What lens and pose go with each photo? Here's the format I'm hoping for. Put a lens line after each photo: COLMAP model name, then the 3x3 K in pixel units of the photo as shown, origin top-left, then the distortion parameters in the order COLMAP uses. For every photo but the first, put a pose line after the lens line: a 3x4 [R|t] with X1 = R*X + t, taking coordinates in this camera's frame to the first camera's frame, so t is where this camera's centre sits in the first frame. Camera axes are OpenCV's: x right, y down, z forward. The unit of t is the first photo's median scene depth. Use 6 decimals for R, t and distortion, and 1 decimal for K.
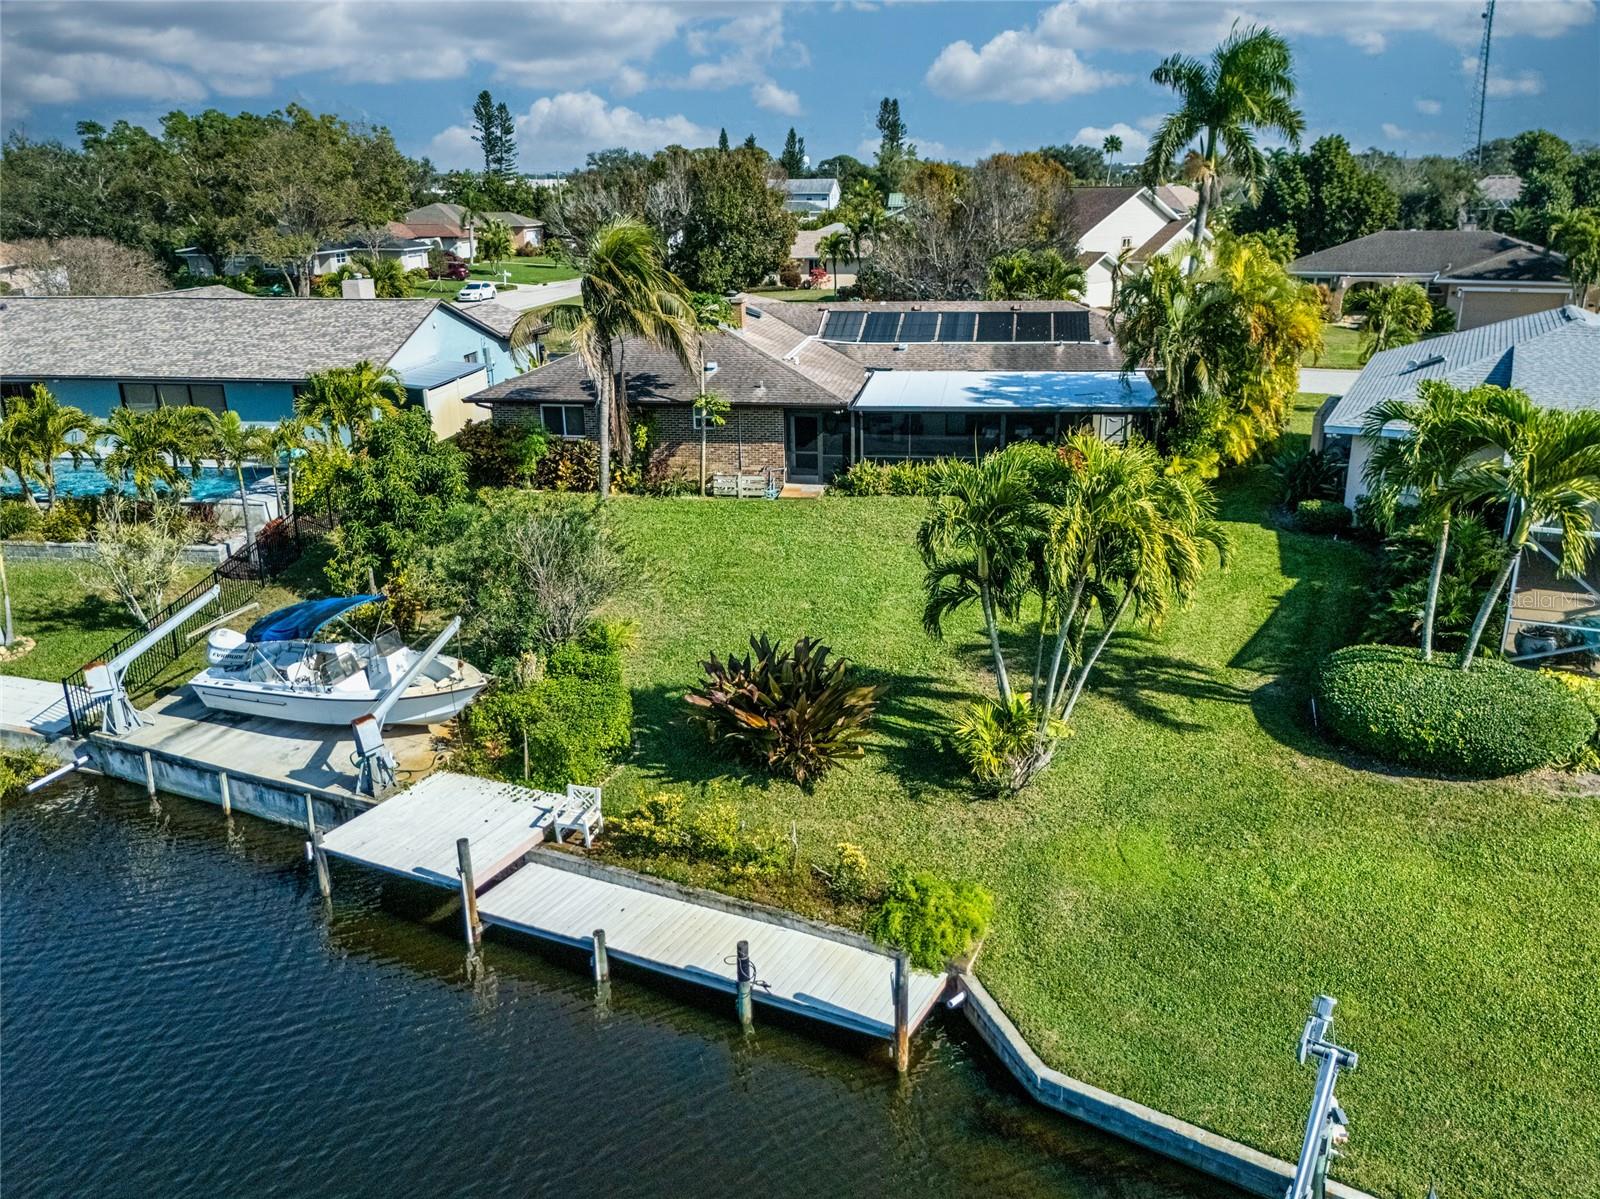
lens RADIAL K [[1197.0, 0, 806.6], [0, 1197.0, 628.7], [0, 0, 1]] dist [0.062428, -0.054913]
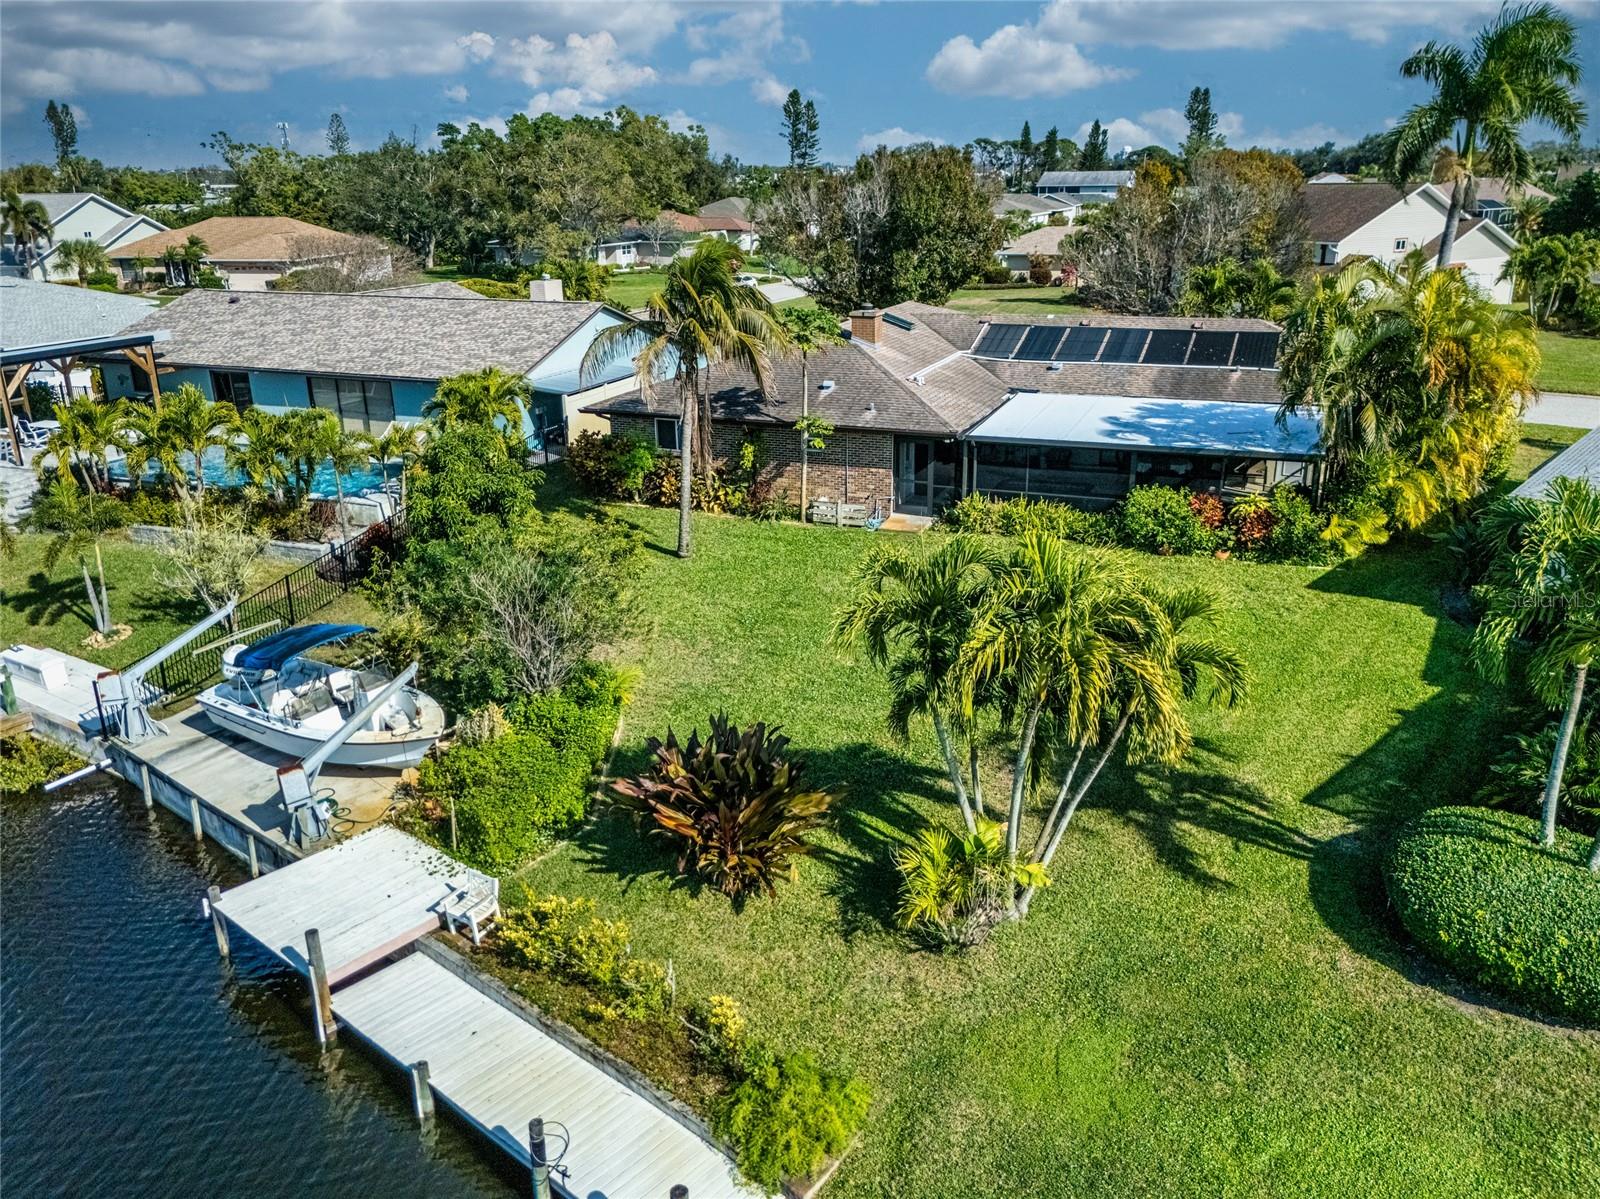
lens RADIAL K [[1156.8, 0, 809.2], [0, 1156.8, 609.4], [0, 0, 1]] dist [0.071961, -0.063355]
pose [[0.972668, 0.080356, -0.217855, 0.131116], [-0.079850, 0.996745, 0.011139, -0.055330], [0.218040, 0.006561, 0.975918, 0.114120]]
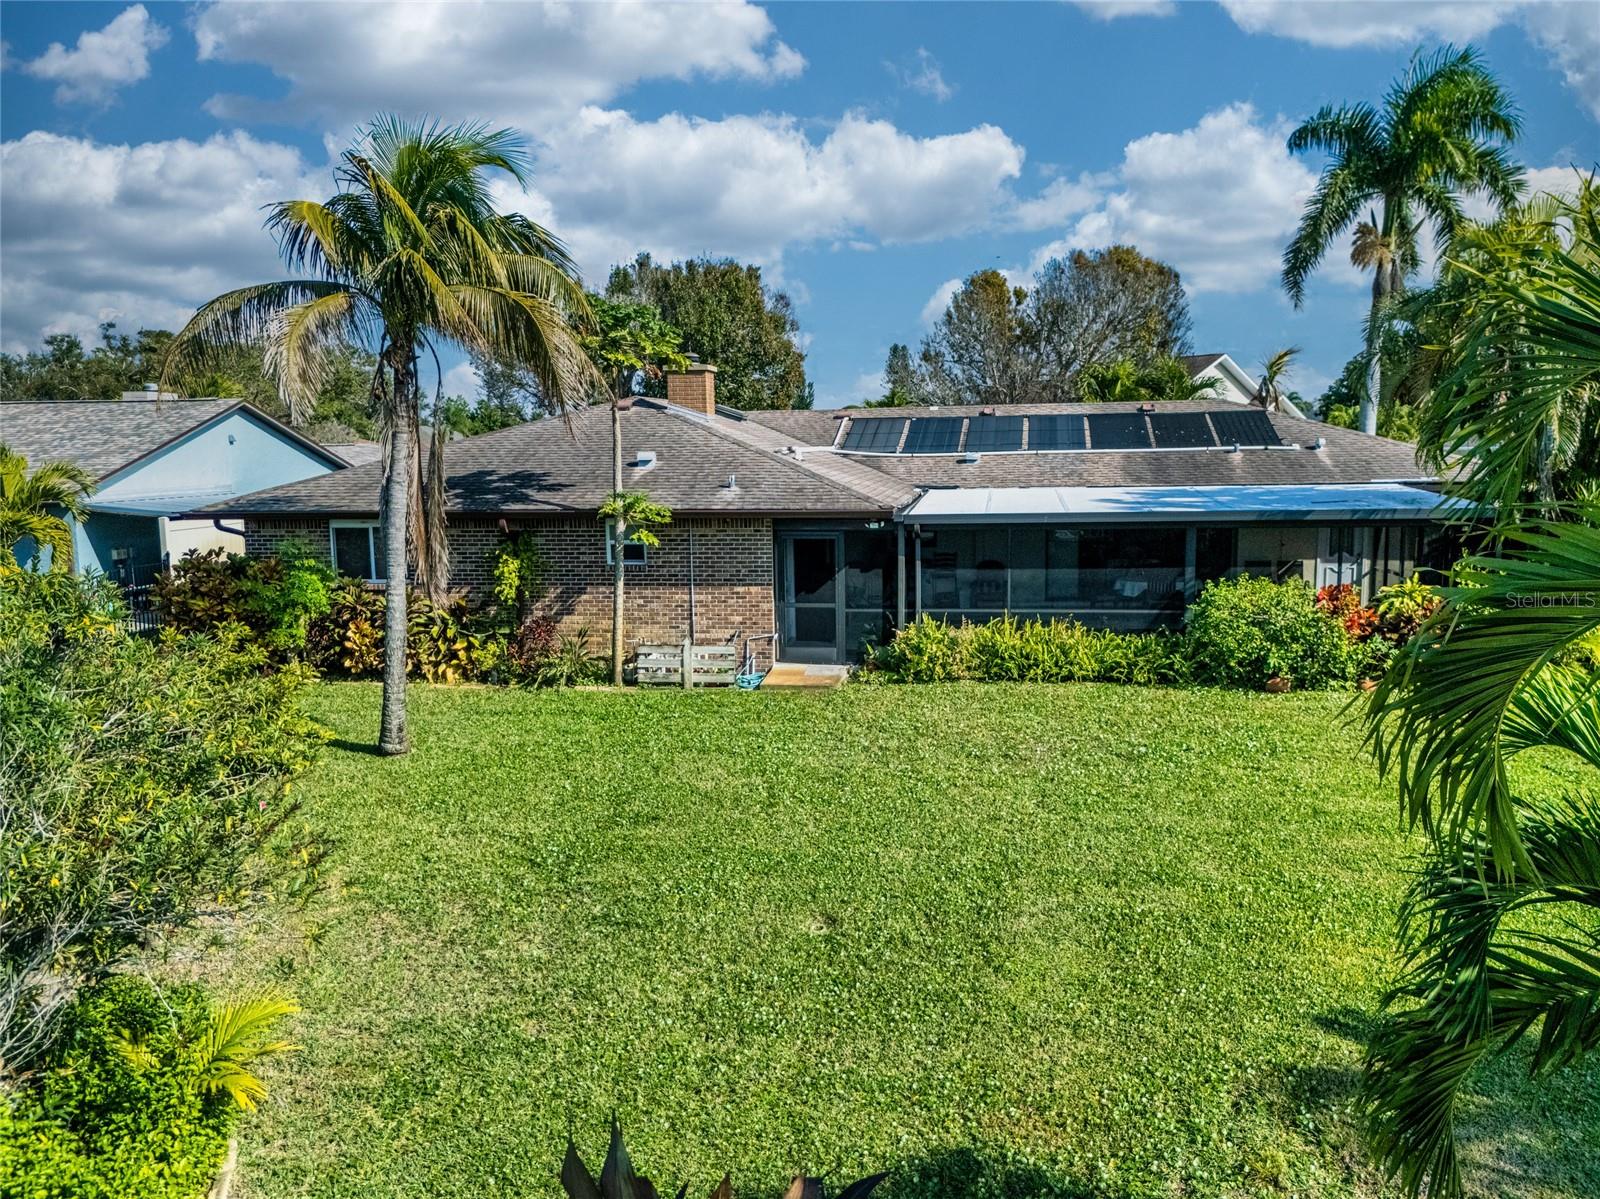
lens RADIAL K [[1283.3, 0, 816.4], [0, 1283.3, 604.8], [0, 0, 1]] dist [0.078878, -0.077590]
pose [[0.999999, -0.000989, -0.000832, 0.001051], [0.000790, 0.977212, -0.212266, -0.027153], [0.001023, 0.212265, 0.977212, 0.469351]]
